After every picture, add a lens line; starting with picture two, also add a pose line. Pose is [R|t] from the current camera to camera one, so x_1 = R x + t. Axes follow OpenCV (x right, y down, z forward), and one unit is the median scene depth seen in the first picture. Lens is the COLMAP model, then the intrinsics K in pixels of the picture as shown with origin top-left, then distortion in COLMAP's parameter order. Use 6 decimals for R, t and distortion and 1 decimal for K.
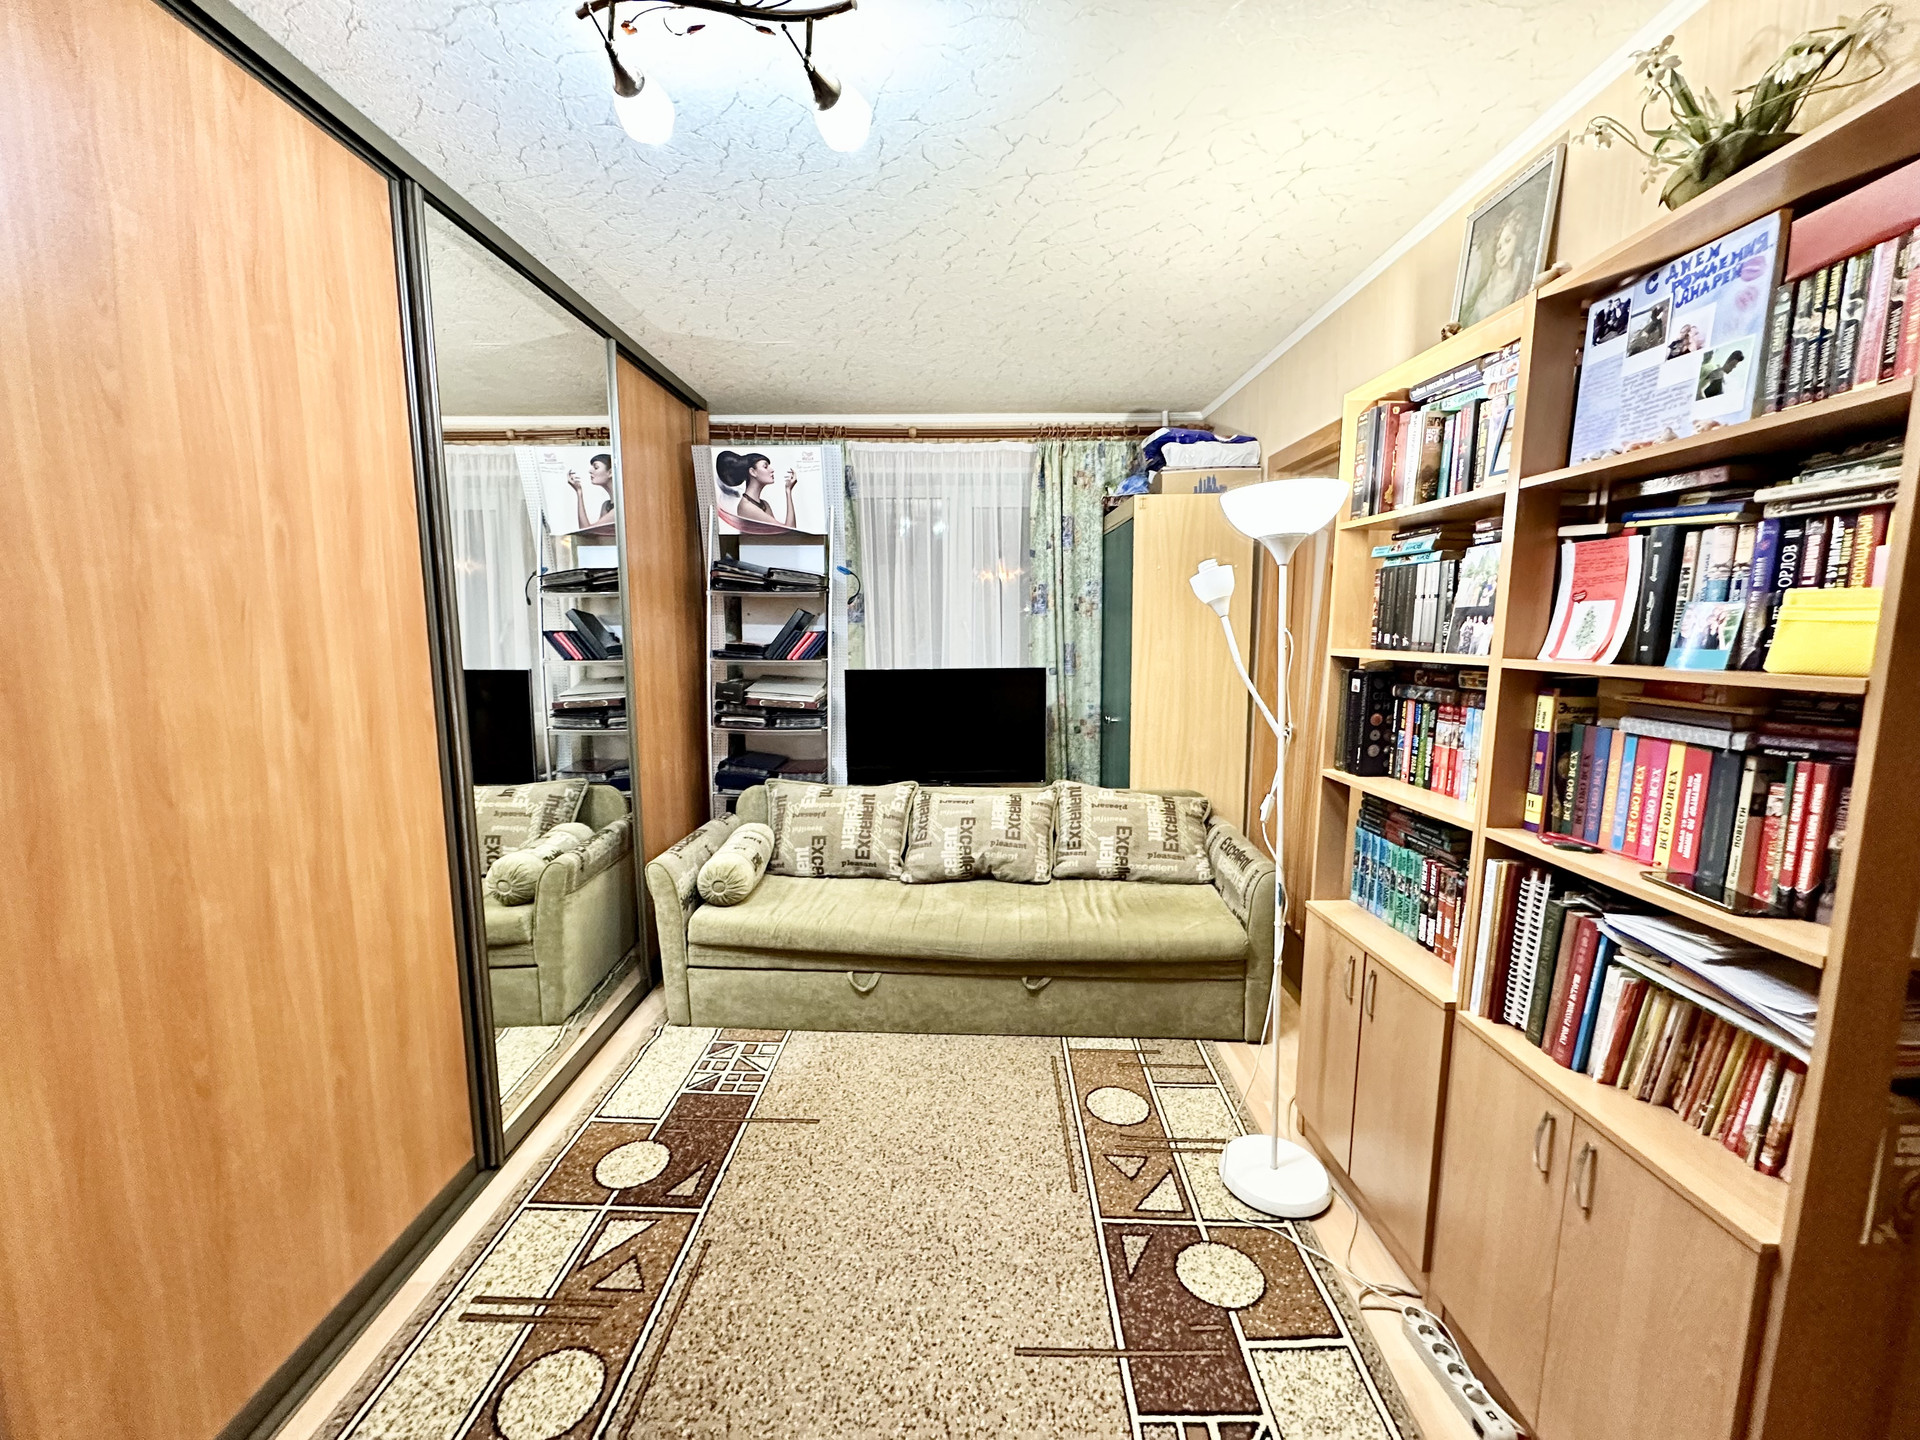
lens RADIAL K [[765.3, 0, 959.3], [0, 765.3, 719.1], [0, 0, 1]] dist [-0.001544, -0.000500]
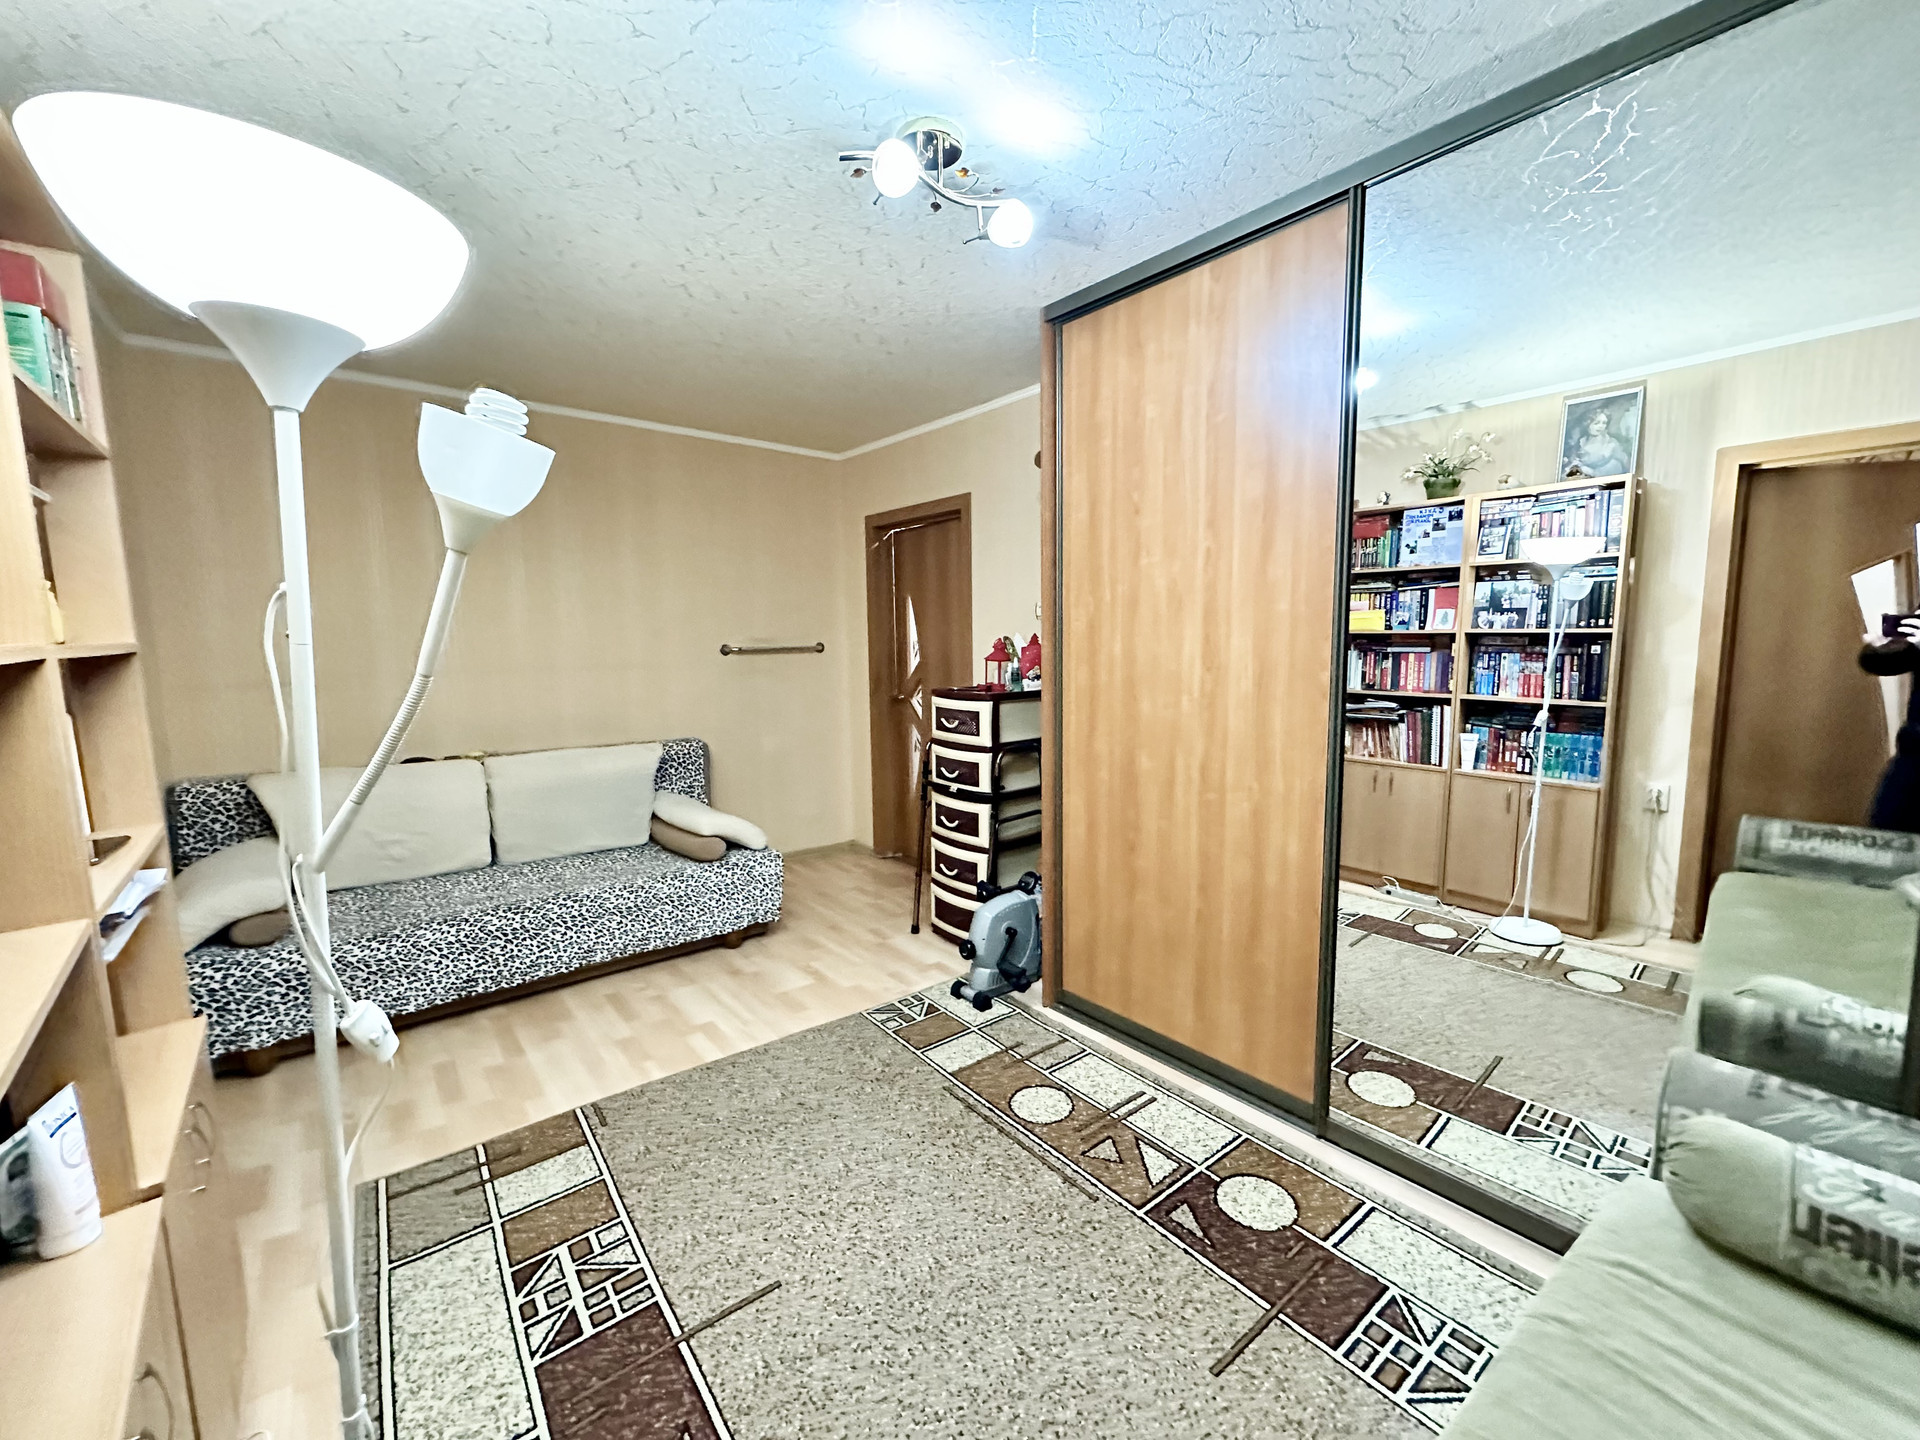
lens RADIAL K [[765.3, 0, 953.6], [0, 765.3, 718.1], [0, 0, 1]] dist [-0.001544, -0.000500]
pose [[-0.770076, 0.079294, -0.633005, 0.390015], [-0.066646, 0.976817, 0.203439, -0.139964], [0.634461, 0.198851, -0.746938, 1.398400]]
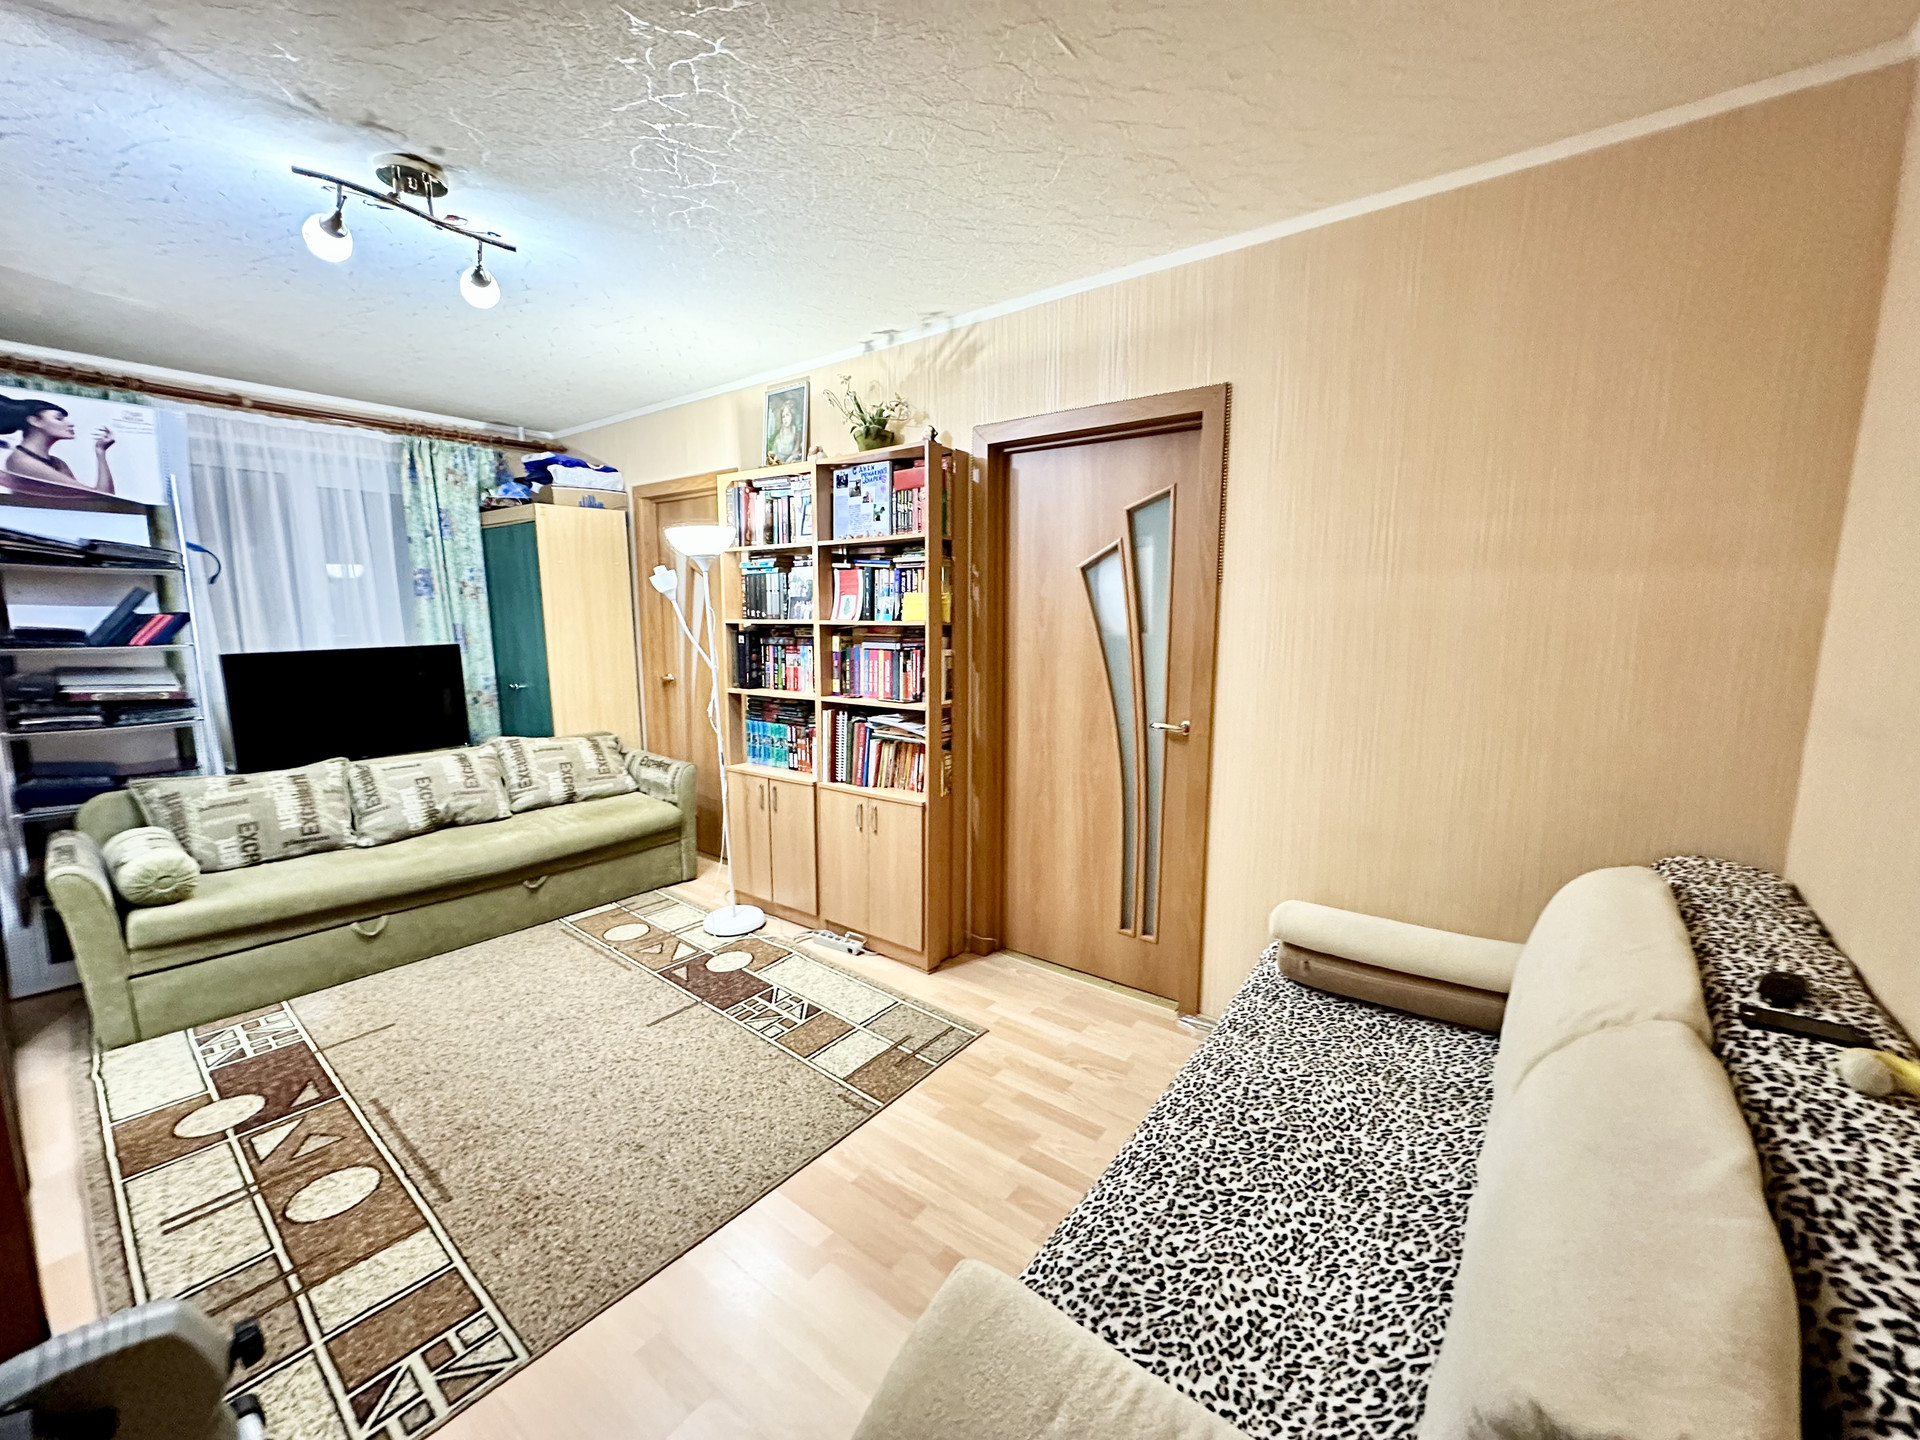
lens RADIAL K [[765.3, 0, 963.9], [0, 765.3, 720.6], [0, 0, 1]] dist [-0.001544, -0.000500]
pose [[0.600966, -0.115843, 0.790835, -0.609938], [0.098998, 0.992611, 0.070169, 0.070905], [-0.793120, 0.036122, 0.607993, -0.501302]]
